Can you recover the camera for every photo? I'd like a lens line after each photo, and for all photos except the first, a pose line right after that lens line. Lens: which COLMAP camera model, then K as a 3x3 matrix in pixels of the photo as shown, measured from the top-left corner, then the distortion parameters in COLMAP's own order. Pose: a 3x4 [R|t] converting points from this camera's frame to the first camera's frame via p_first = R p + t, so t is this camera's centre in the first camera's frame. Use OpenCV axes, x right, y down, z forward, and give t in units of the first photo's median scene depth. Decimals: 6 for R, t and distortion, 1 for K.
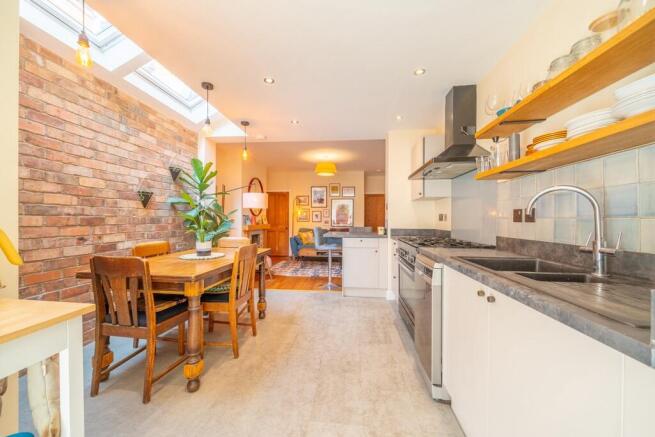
lens RADIAL K [[238.7, 0, 327.5], [0, 238.7, 218.5], [0, 0, 1]] dist [-0.001342, -0.000127]
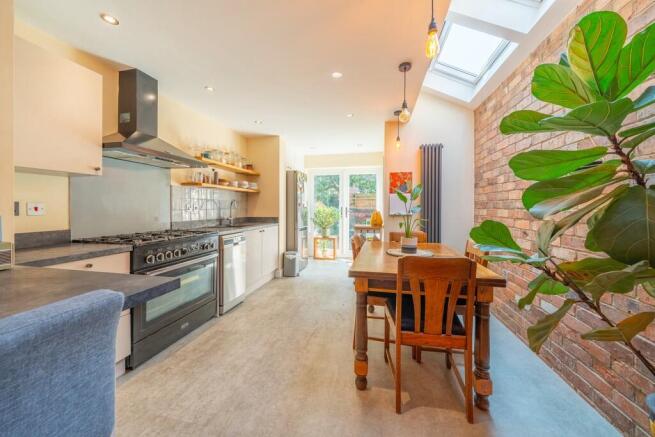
lens RADIAL K [[245.8, 0, 327.8], [0, 245.8, 210.9], [0, 0, 1]] dist [-0.001378, -0.000154]
pose [[-0.993355, -0.007639, 0.114834, -0.310099], [-0.006163, 0.999894, 0.013204, -0.012261], [-0.114923, 0.012408, -0.993297, 1.896597]]
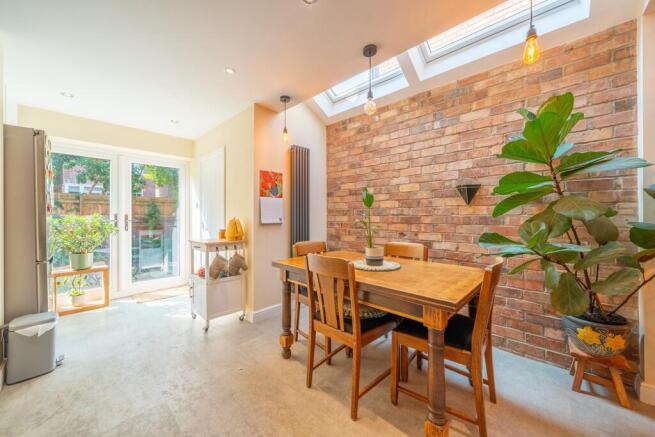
lens RADIAL K [[238.7, 0, 327.5], [0, 238.7, 218.5], [0, 0, 1]] dist [-0.001342, -0.000127]
pose [[-0.606140, 0.002437, -0.795354, 0.200621], [-0.001280, 0.999991, 0.004039, -0.000409], [0.795357, 0.003466, -0.606132, 1.317929]]
